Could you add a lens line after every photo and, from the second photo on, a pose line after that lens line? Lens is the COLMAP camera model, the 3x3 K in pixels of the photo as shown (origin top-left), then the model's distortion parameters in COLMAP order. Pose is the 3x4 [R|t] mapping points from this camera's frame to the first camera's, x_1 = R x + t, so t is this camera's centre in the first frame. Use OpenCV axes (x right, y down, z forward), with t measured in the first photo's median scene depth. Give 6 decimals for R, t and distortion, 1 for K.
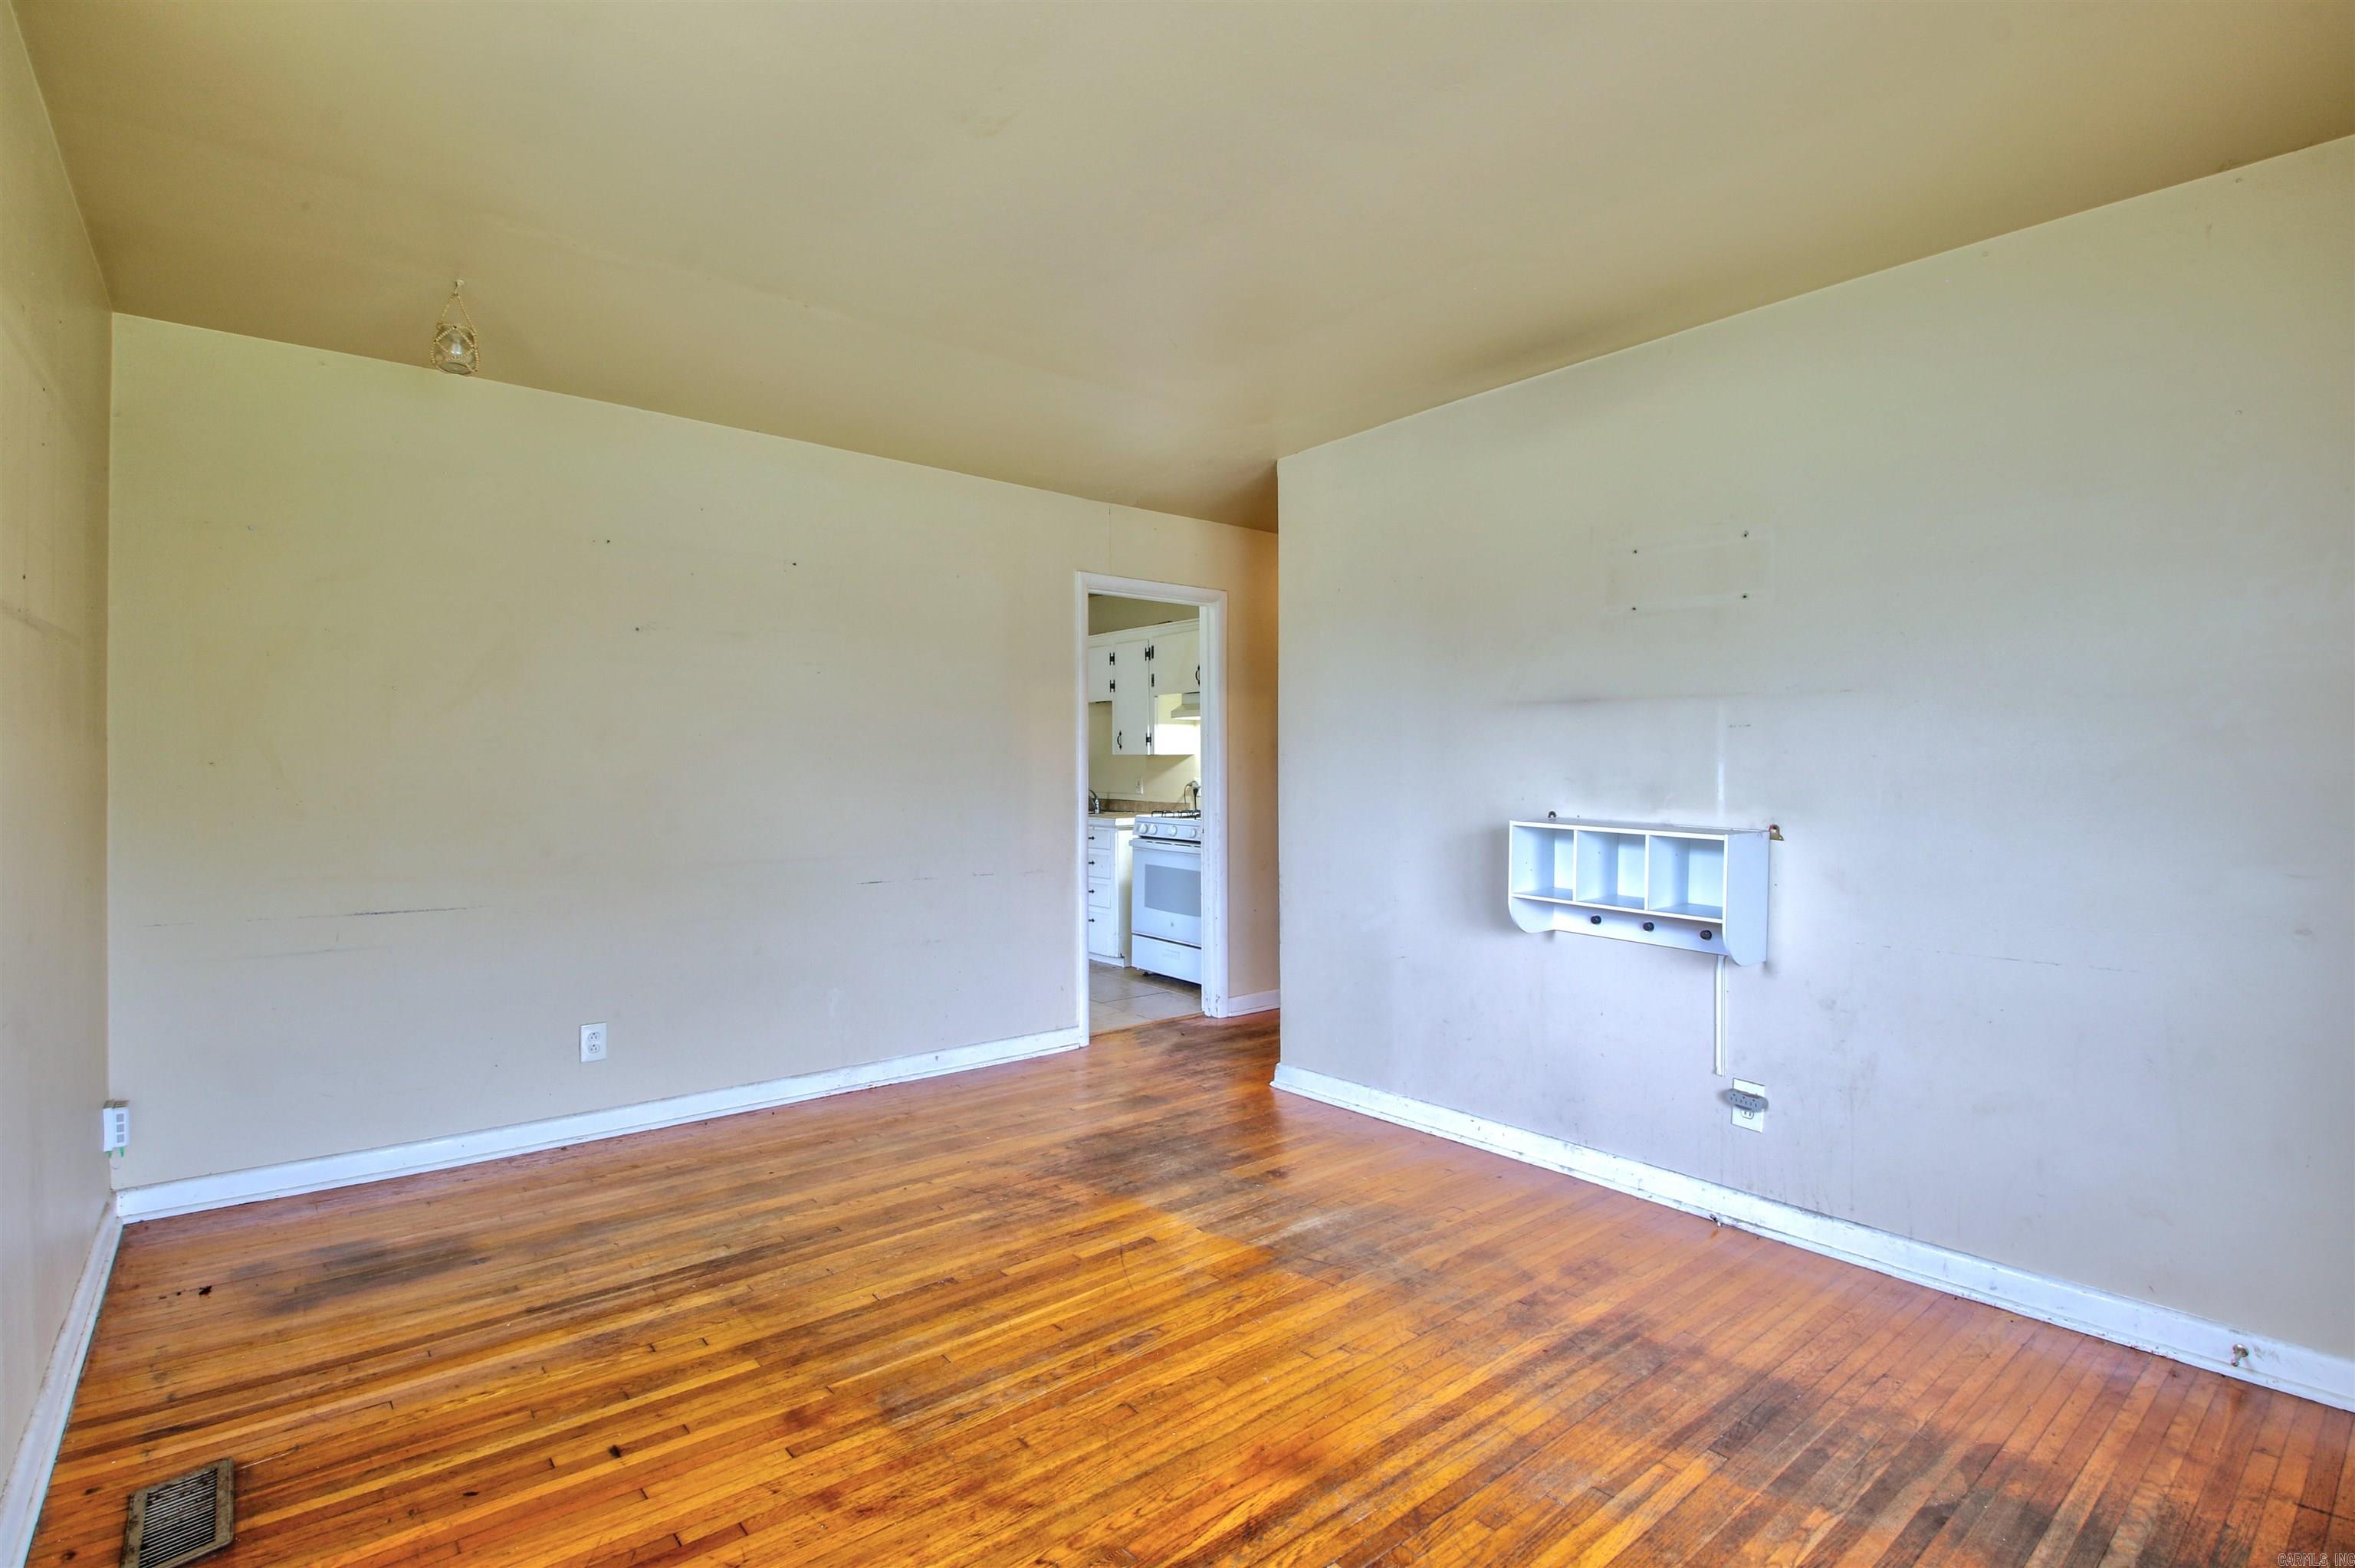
lens RADIAL K [[1112.6, 0, 1178.1], [0, 1112.6, 770.7], [0, 0, 1]] dist [0.016582, -0.021668]
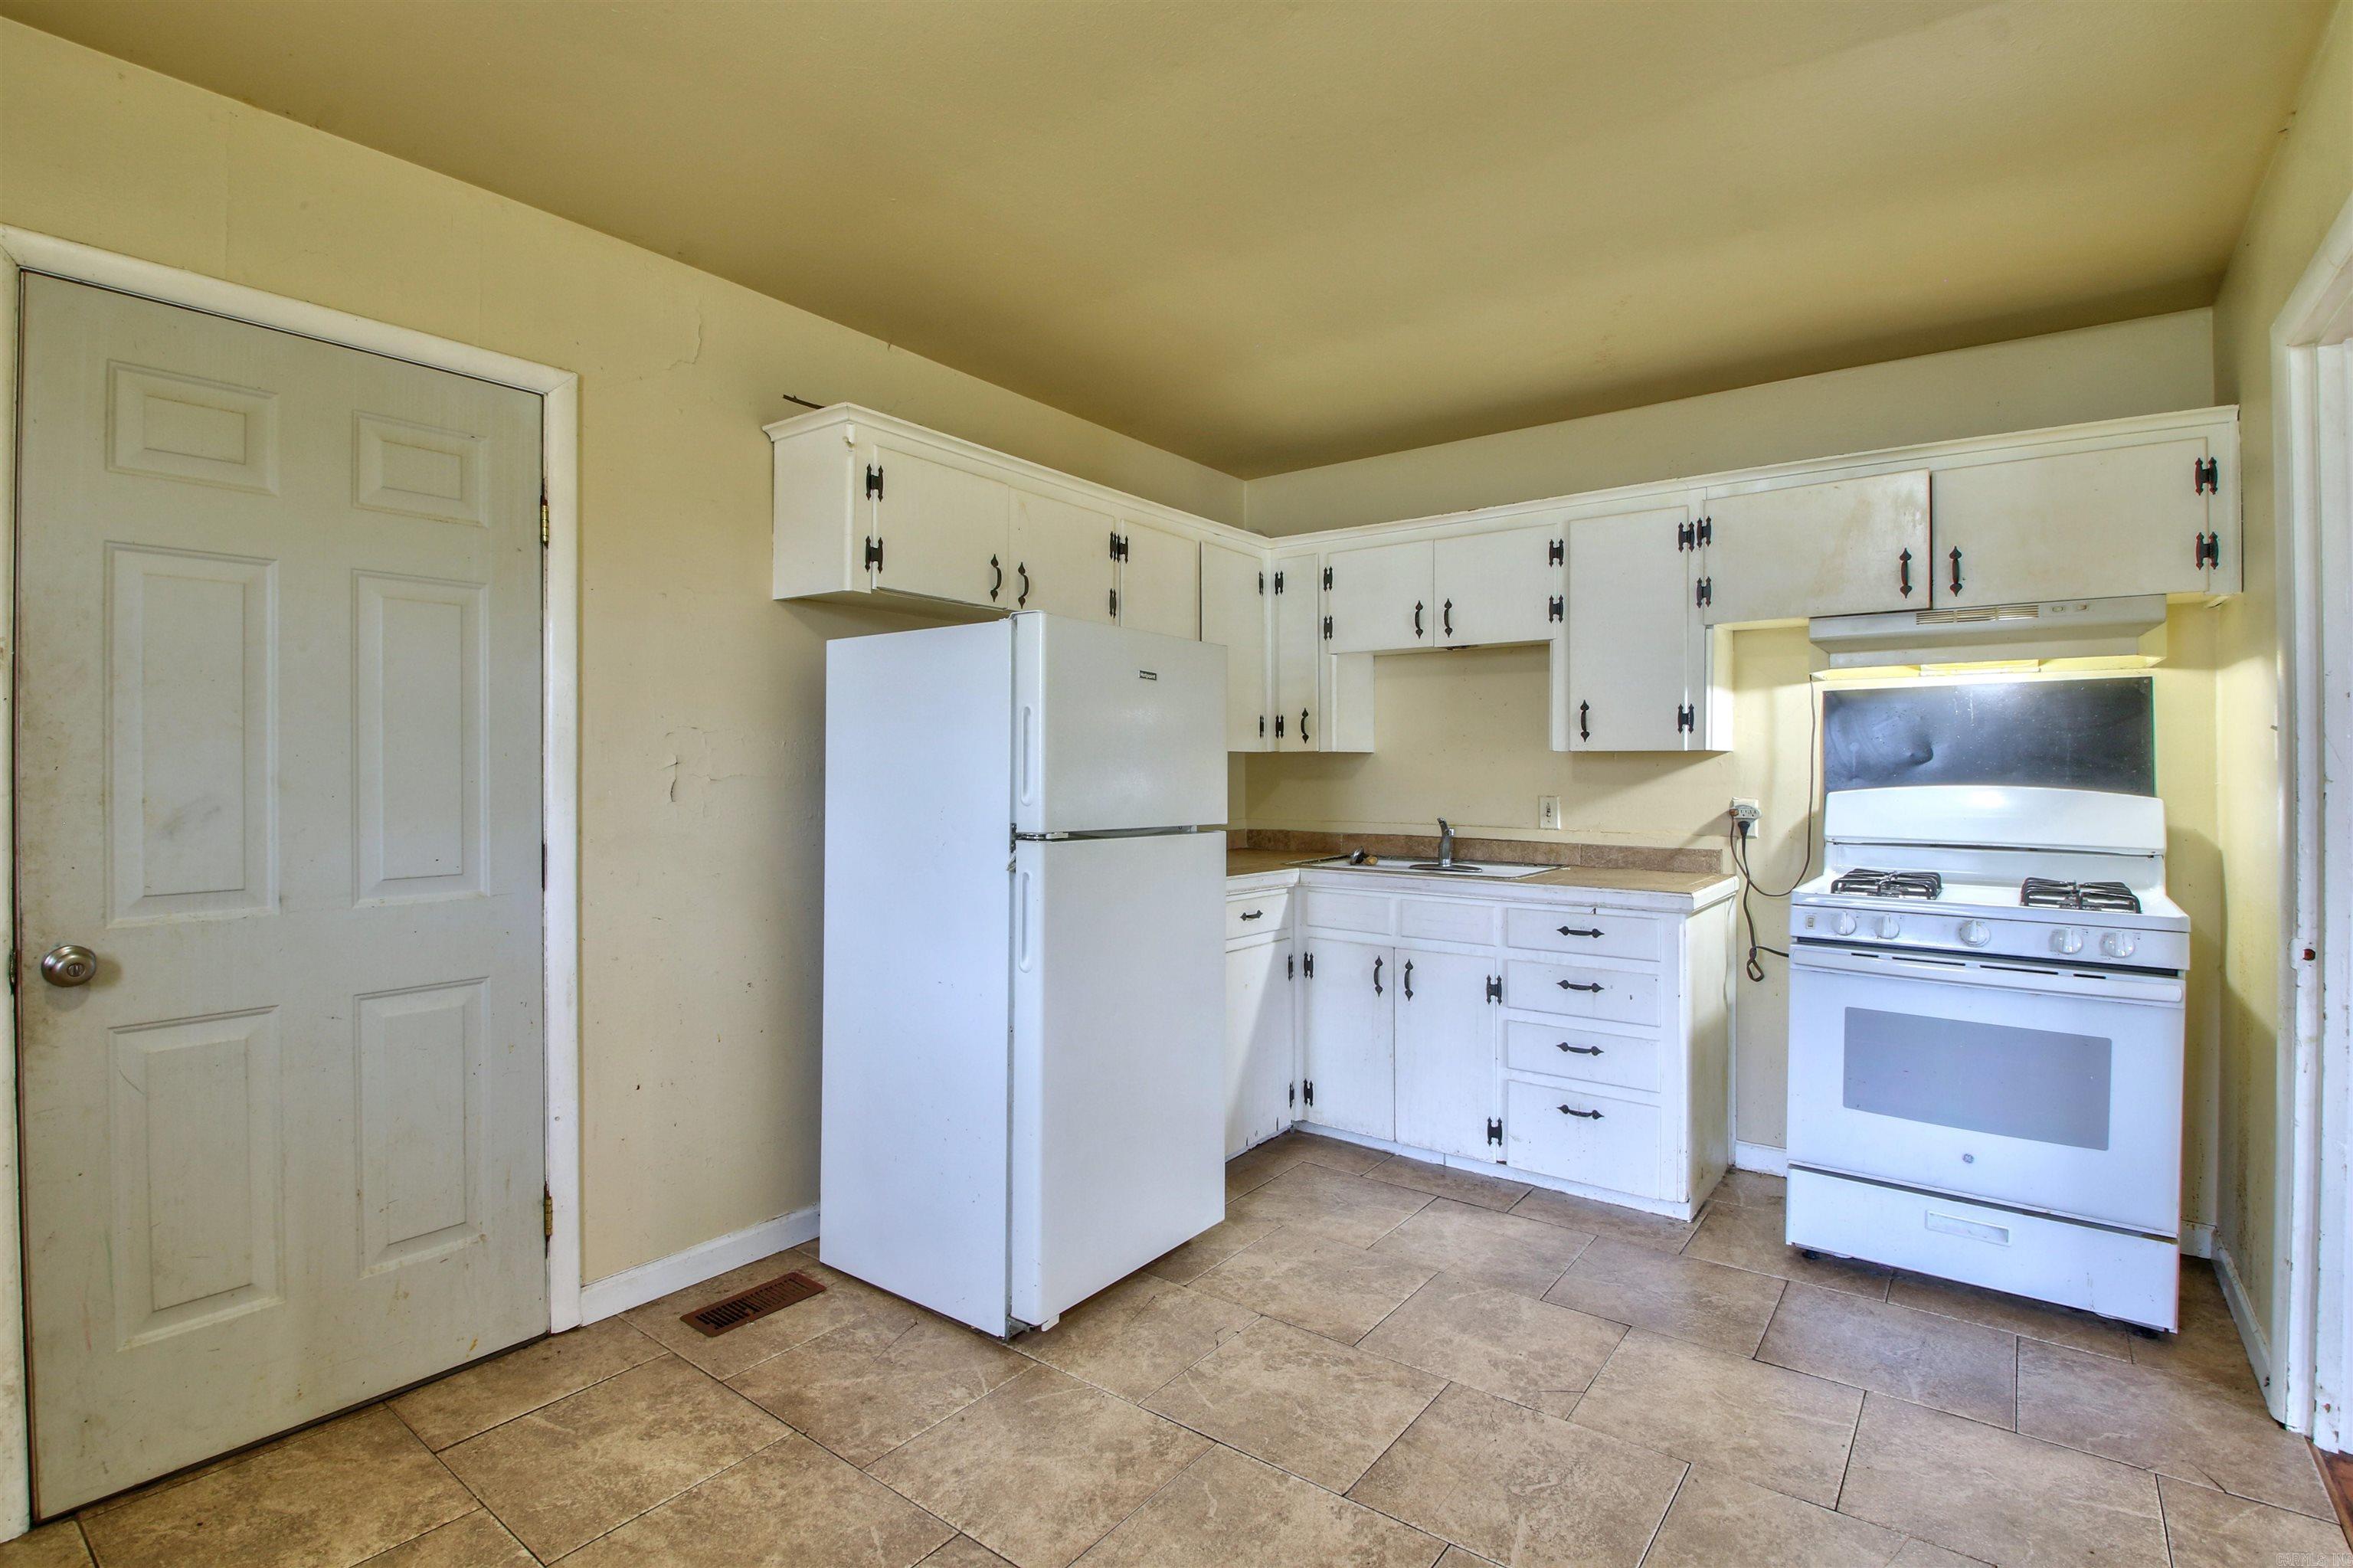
lens RADIAL K [[1110.1, 0, 1179.4], [0, 1110.1, 762.3], [0, 0, 1]] dist [0.023686, -0.033369]
pose [[0.972327, 0.001498, 0.233618, -0.347776], [-0.000009, 0.999980, -0.006376, -0.006442], [-0.233623, 0.006197, 0.972307, 0.593543]]
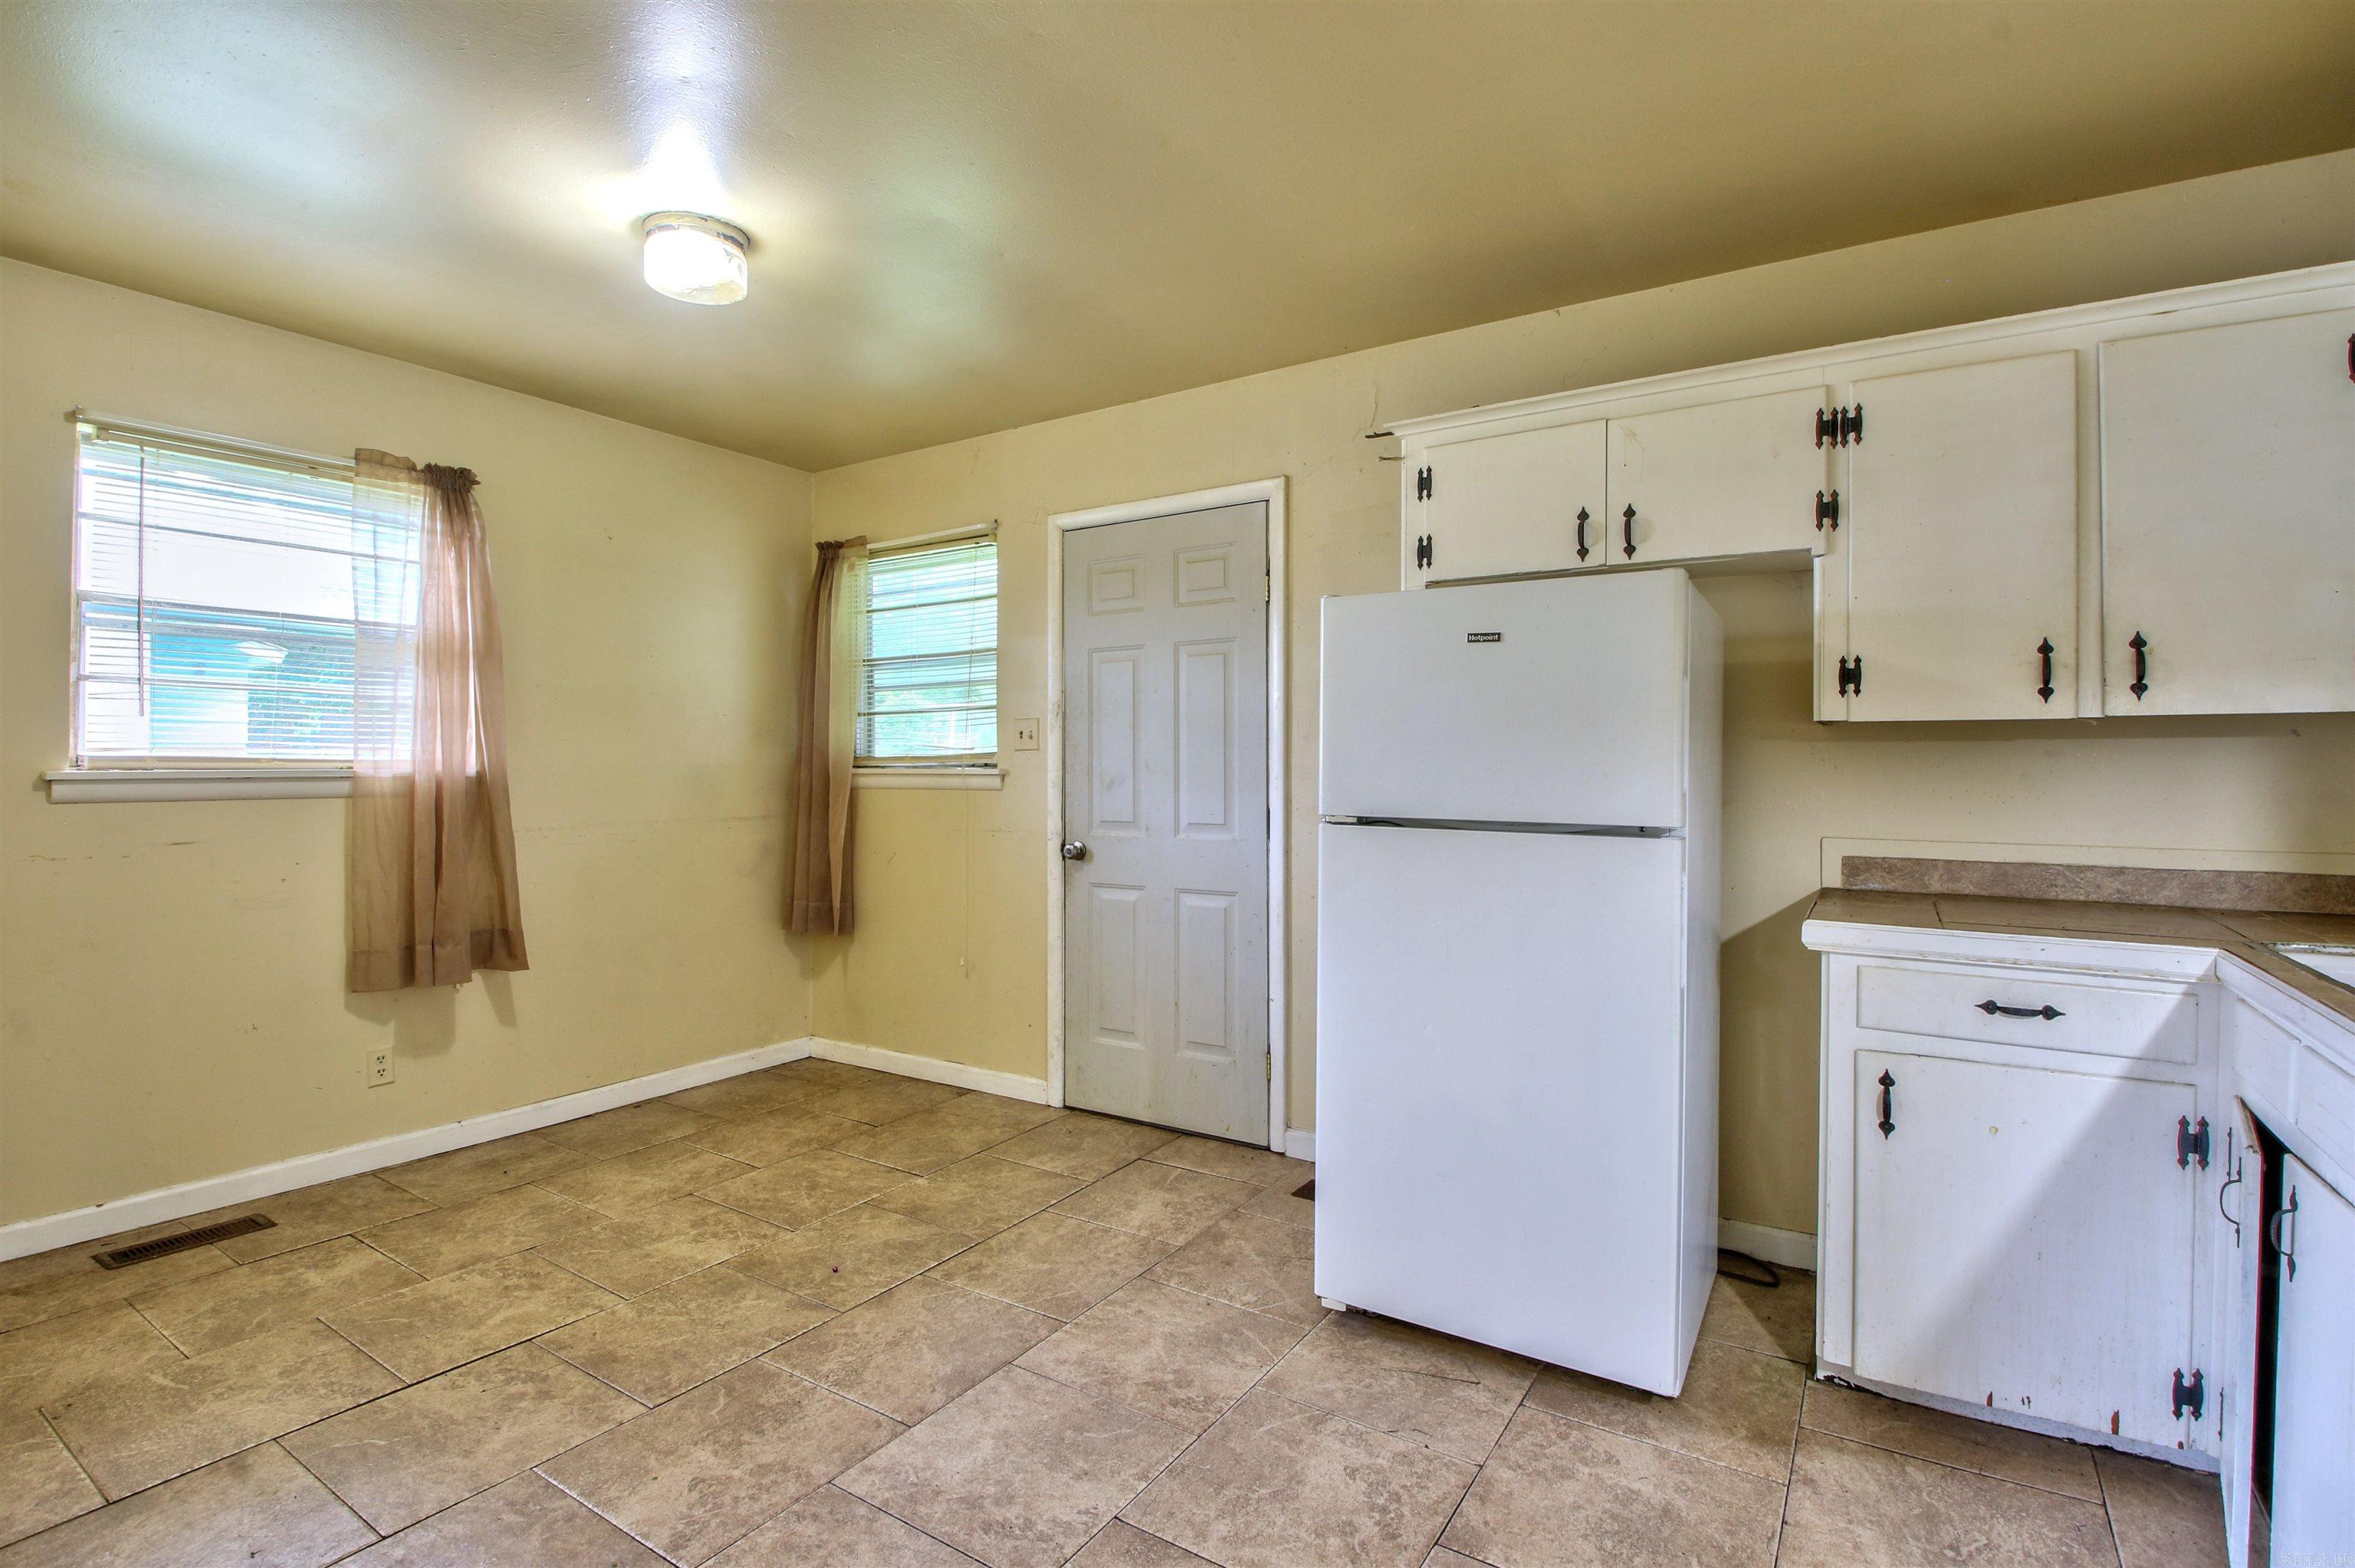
lens RADIAL K [[1110.9, 0, 1180.4], [0, 1110.9, 762.3], [0, 0, 1]] dist [0.023686, -0.033369]
pose [[0.297716, -0.006701, -0.954631, 0.009094], [-0.001782, 0.999970, -0.007575, -0.000410], [0.954653, 0.003956, 0.297695, 0.789635]]
